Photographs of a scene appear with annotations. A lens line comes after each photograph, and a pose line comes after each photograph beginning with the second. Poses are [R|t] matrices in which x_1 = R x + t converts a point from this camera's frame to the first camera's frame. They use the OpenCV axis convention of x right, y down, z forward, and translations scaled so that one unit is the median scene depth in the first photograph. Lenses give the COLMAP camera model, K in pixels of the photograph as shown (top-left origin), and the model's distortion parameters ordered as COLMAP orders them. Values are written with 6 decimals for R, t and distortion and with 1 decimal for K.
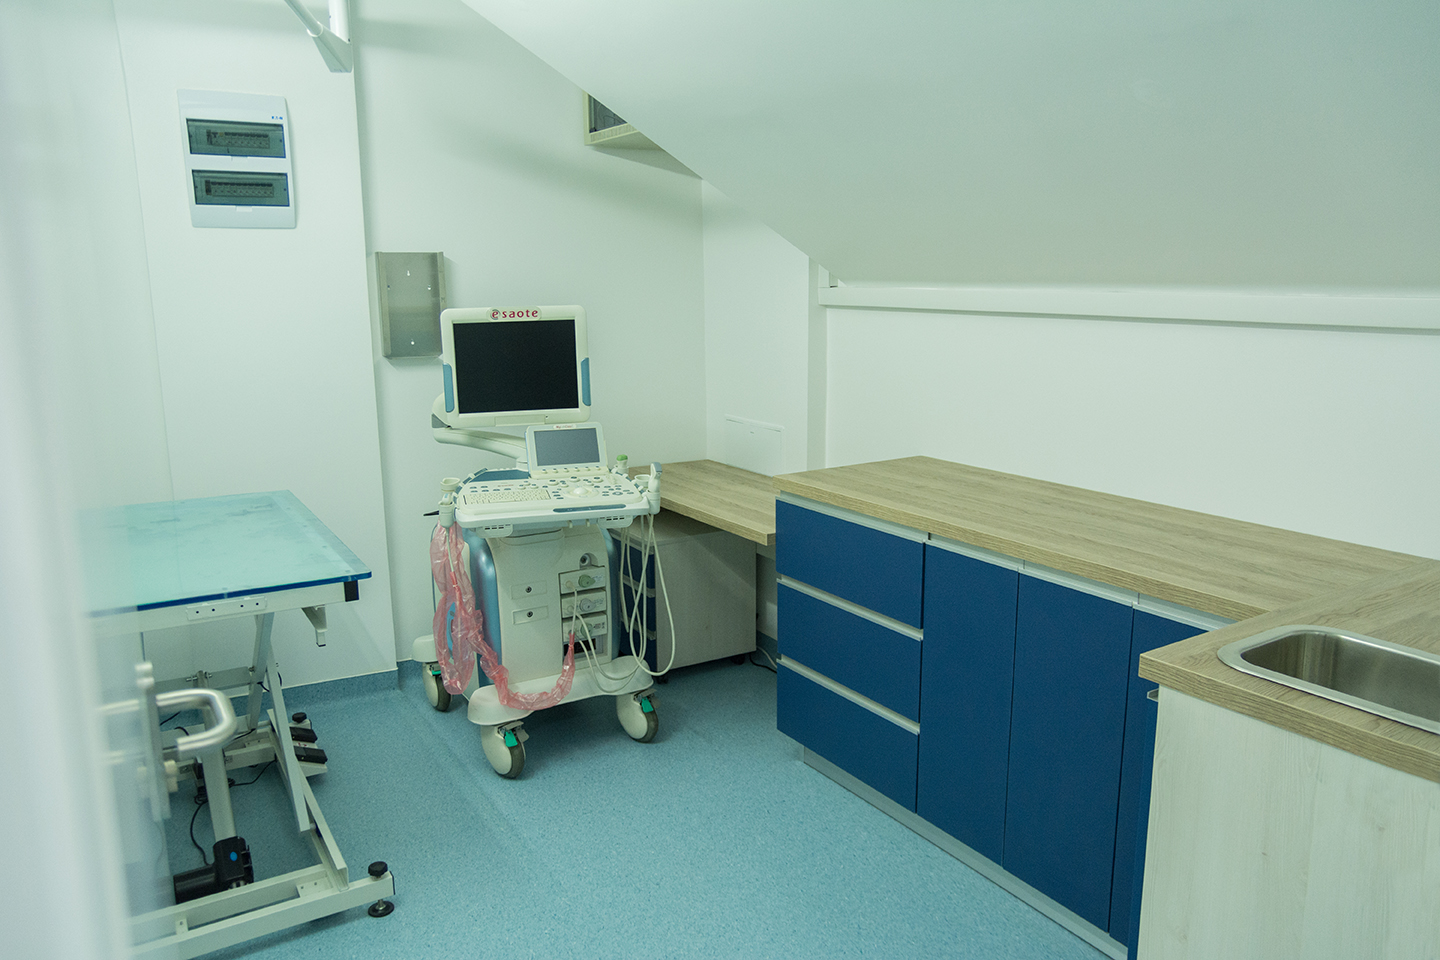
lens RADIAL K [[1009.5, 0, 720.0], [0, 1009.5, 480.0], [0, 0, 1]] dist [-0.087485, 0.087346]
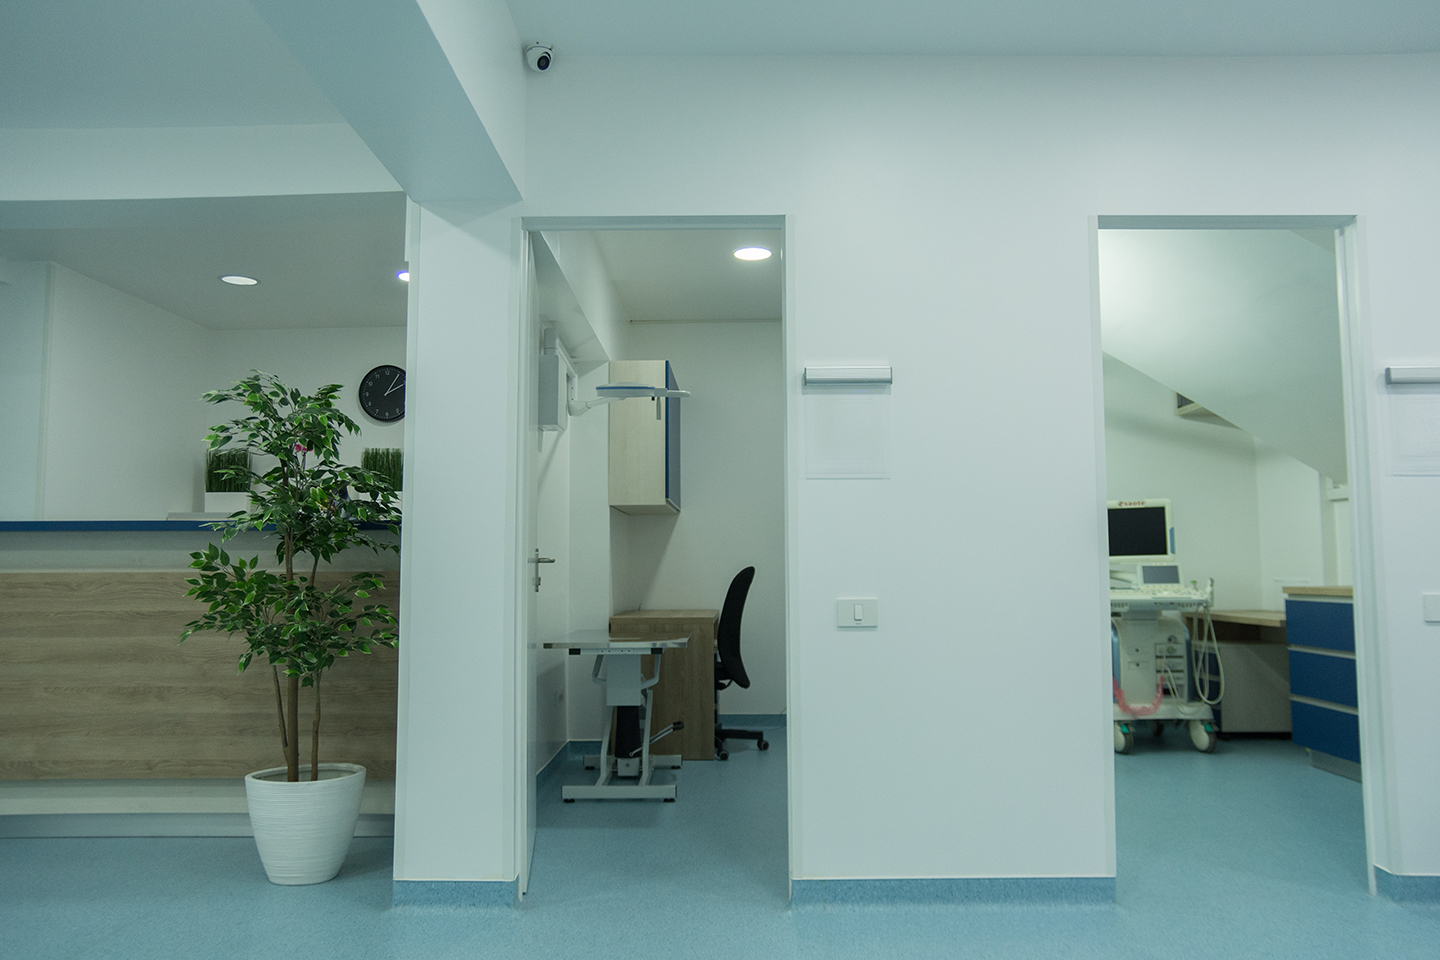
lens RADIAL K [[1009.5, 0, 720.0], [0, 1009.5, 480.0], [0, 0, 1]] dist [-0.087485, 0.087346]
pose [[0.835175, -0.039273, -0.548580, 0.175472], [-0.109530, 0.965590, -0.235879, 0.311071], [0.538967, 0.257086, 0.802135, -0.911243]]
